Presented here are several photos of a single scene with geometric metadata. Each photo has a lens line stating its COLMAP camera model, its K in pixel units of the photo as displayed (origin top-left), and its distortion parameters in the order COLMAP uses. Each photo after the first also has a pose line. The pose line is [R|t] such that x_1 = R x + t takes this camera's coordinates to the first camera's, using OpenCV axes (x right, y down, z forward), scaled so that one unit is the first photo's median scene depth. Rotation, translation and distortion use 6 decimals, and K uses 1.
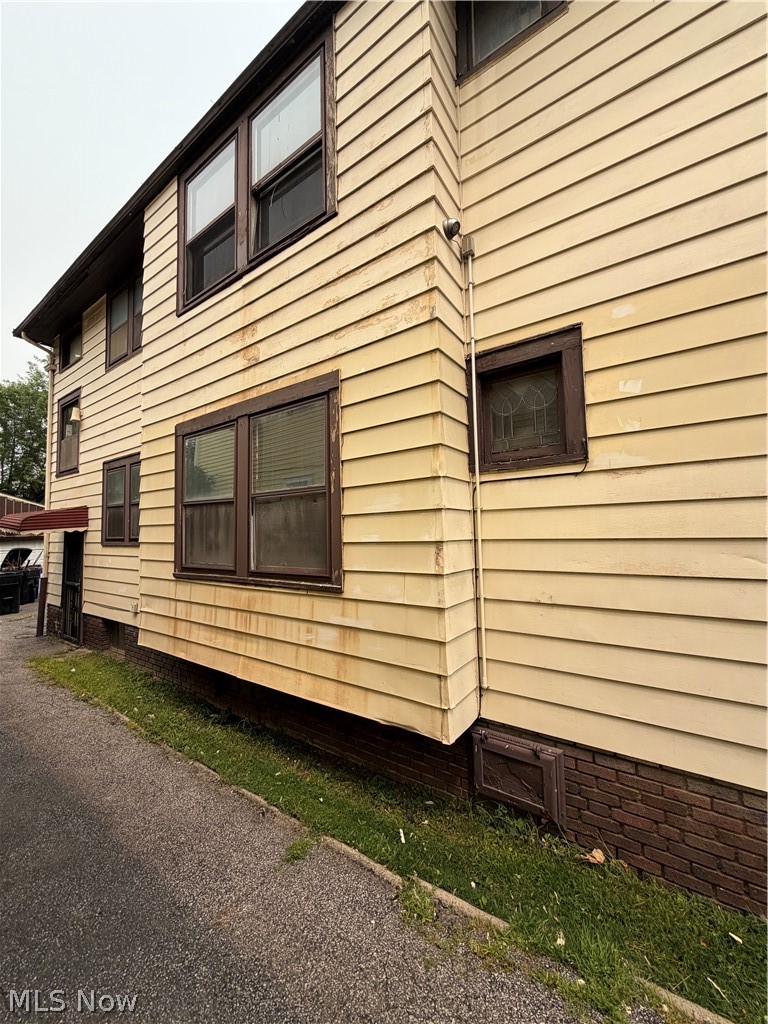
lens RADIAL K [[410.7, 0, 386.0], [0, 410.7, 511.0], [0, 0, 1]] dist [-0.000984, 0.000332]
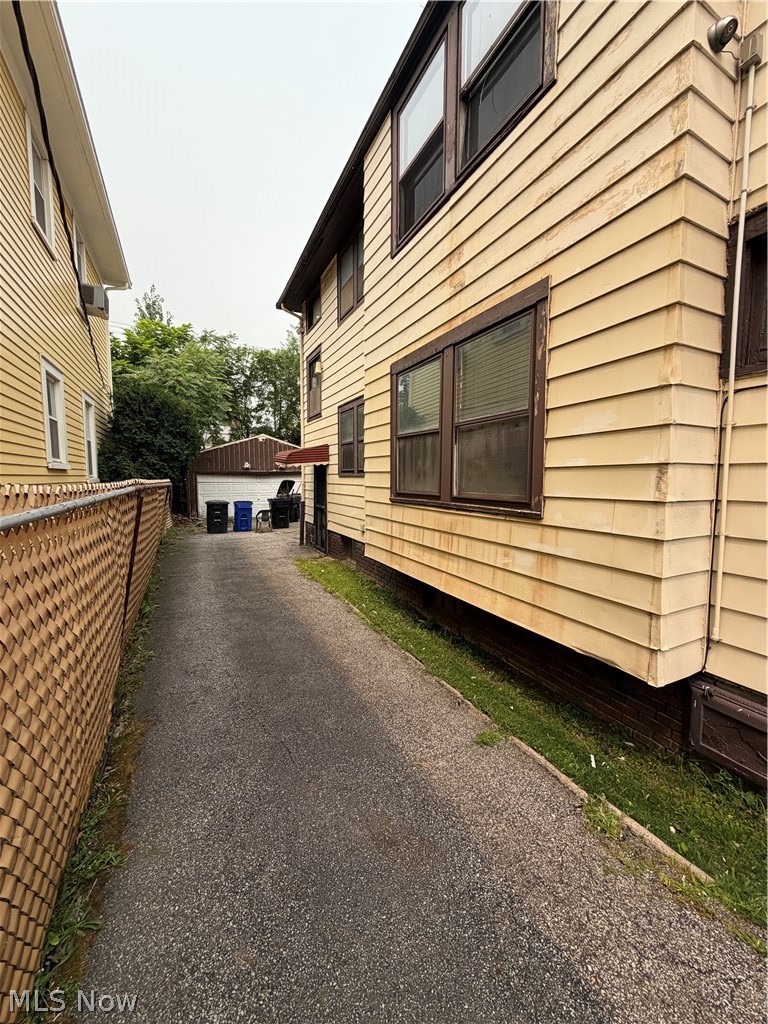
lens RADIAL K [[410.7, 0, 382.1], [0, 410.7, 509.5], [0, 0, 1]] dist [-0.000984, 0.000332]
pose [[0.876633, 0.058034, -0.477648, 0.024995], [0.009676, 0.990373, 0.138088, 0.036794], [0.481063, -0.125674, 0.867632, -0.024697]]
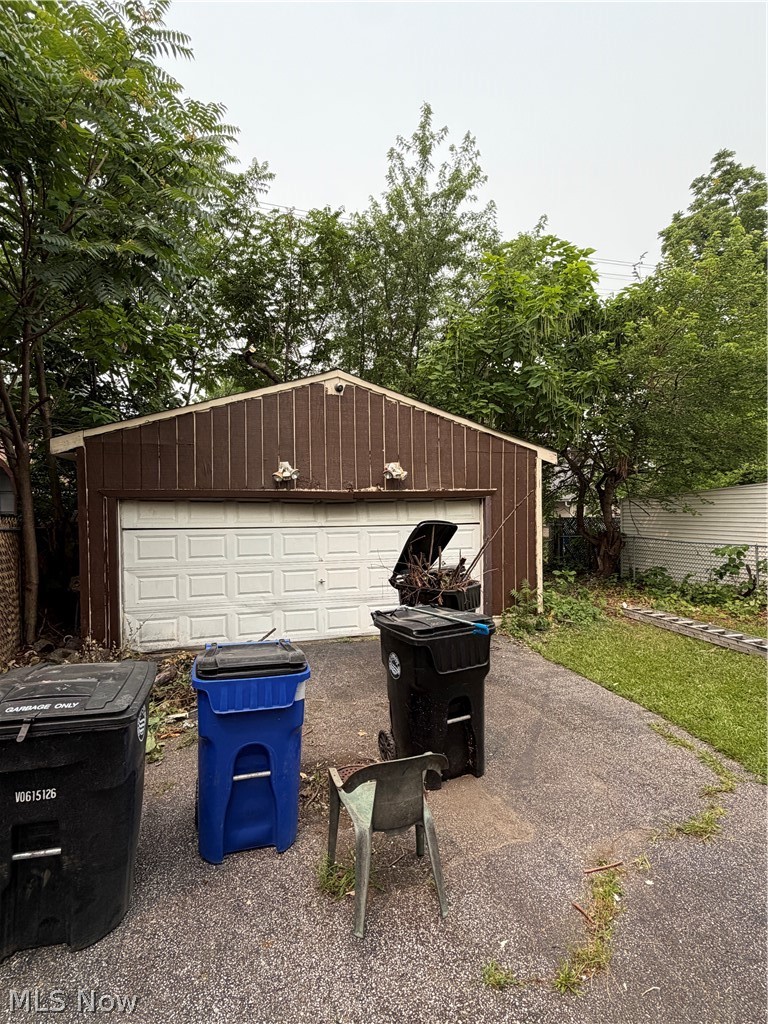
lens RADIAL K [[509.7, 0, 381.3], [0, 509.7, 514.3], [0, 0, 1]] dist [0.003484, 0.000135]
pose [[0.800065, 0.022117, -0.599506, -1.326025], [0.023006, 0.997454, 0.067501, 0.136675], [0.599473, -0.067798, 0.797519, 1.251549]]
